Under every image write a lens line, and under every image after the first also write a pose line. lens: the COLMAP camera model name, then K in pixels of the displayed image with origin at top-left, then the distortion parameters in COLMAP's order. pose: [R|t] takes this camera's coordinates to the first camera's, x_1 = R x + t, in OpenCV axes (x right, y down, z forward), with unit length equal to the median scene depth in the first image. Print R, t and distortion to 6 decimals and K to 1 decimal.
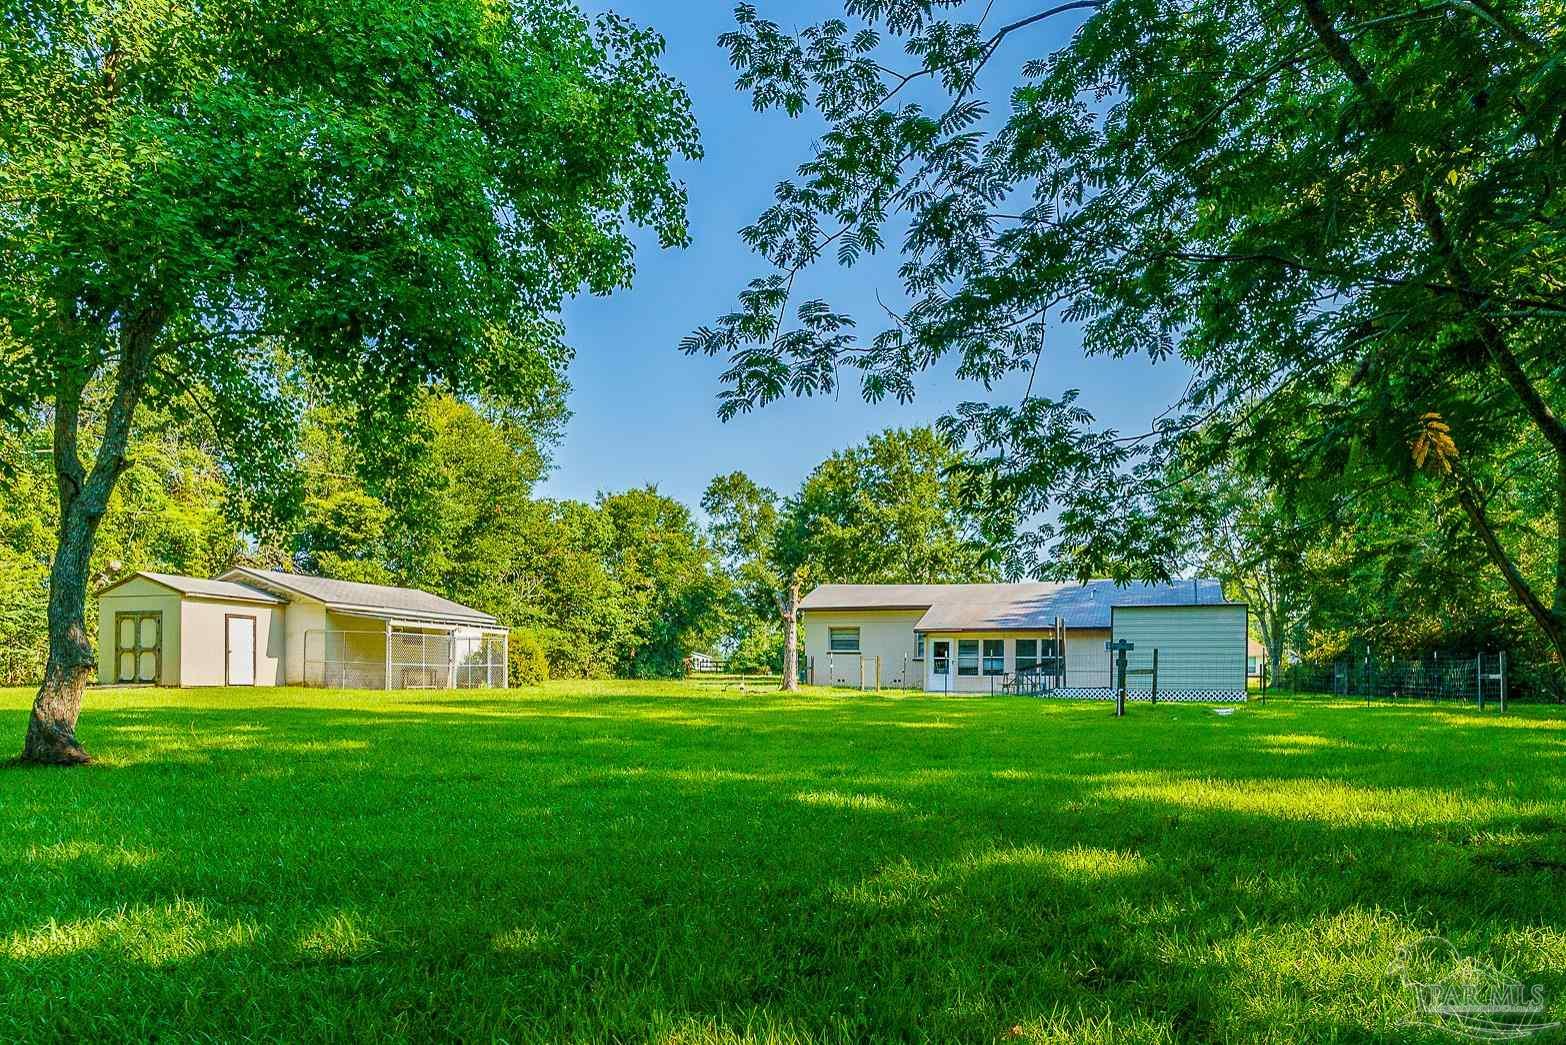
lens RADIAL K [[834.9, 0, 787.1], [0, 834.9, 526.4], [0, 0, 1]] dist [-0.000831, 0.000418]
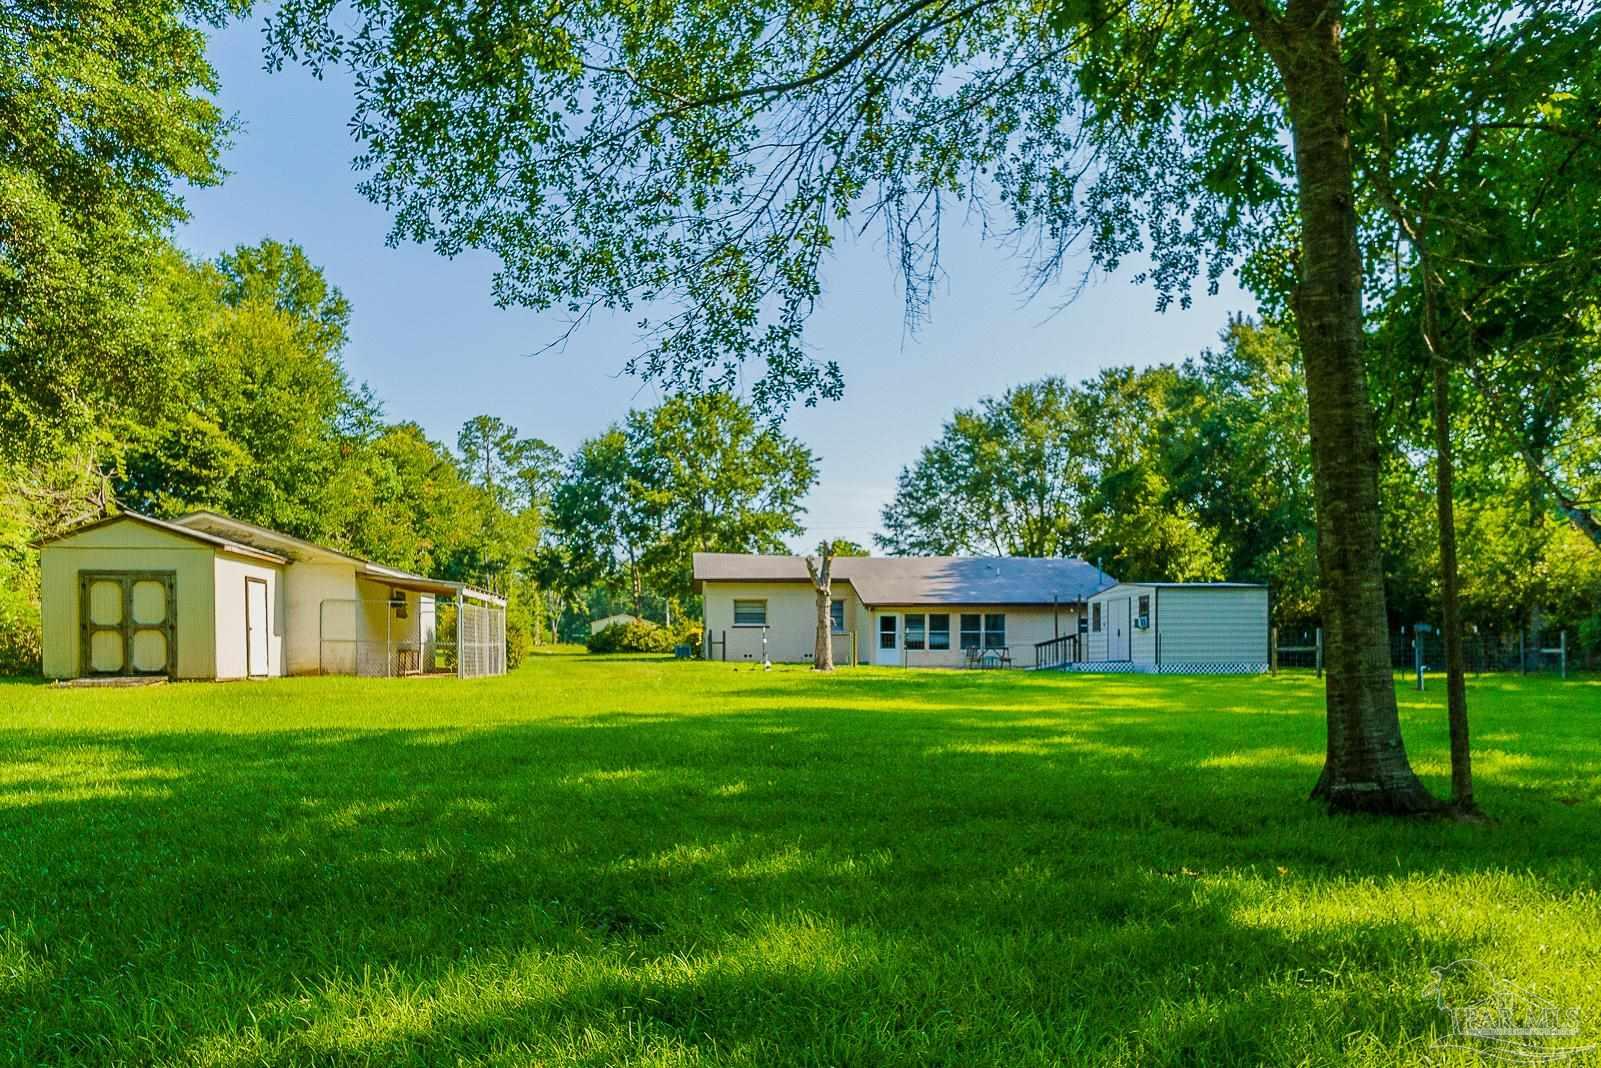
lens RADIAL K [[853.6, 0, 801.4], [0, 853.6, 533.8], [0, 0, 1]] dist [-0.000831, 0.000418]
pose [[0.939423, 0.037953, 0.340653, -0.276047], [-0.053622, 0.997887, 0.036696, 0.009123], [-0.338540, -0.052740, 0.939473, 0.088494]]
